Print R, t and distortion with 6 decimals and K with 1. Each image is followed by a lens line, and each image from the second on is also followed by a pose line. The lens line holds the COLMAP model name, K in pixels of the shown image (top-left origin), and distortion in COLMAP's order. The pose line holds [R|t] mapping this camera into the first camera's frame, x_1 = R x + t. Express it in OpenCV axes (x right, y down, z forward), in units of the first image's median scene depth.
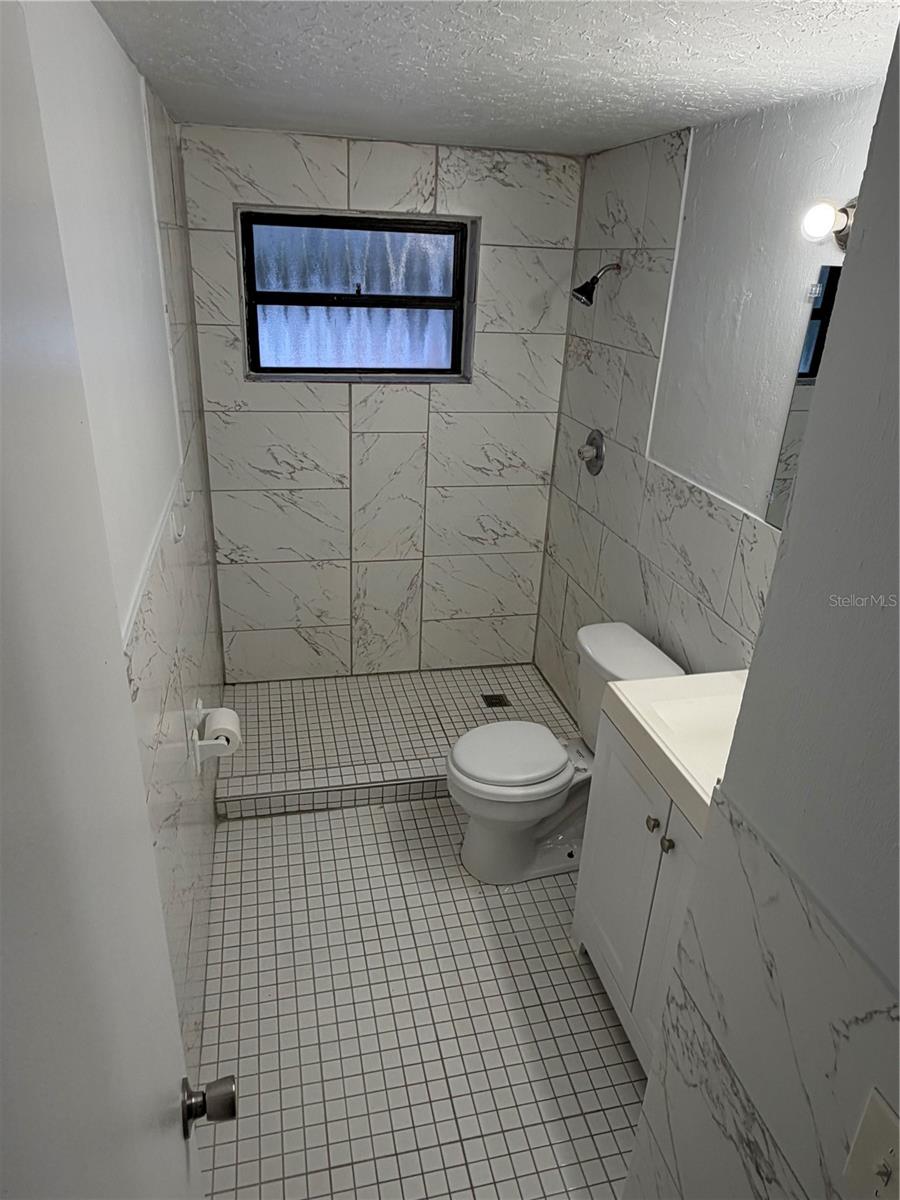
lens RADIAL K [[774.5, 0, 444.4], [0, 774.5, 598.4], [0, 0, 1]] dist [0.001725, -0.000009]
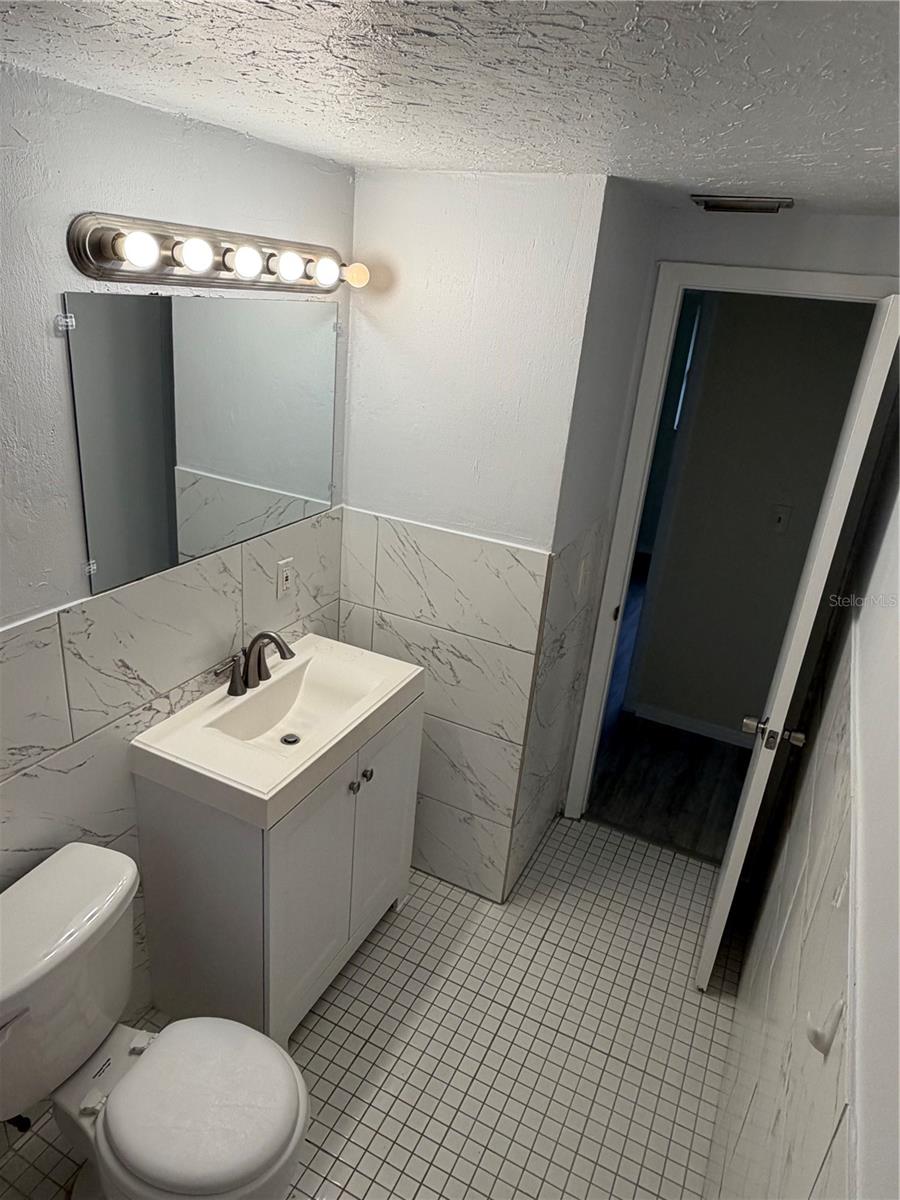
lens RADIAL K [[774.5, 0, 444.4], [0, 774.5, 598.4], [0, 0, 1]] dist [0.001725, -0.000009]
pose [[-0.768844, -0.337648, 0.543022, -0.313852], [0.149375, 0.730884, 0.665954, -0.569446], [-0.621744, 0.593129, -0.511500, 1.143997]]
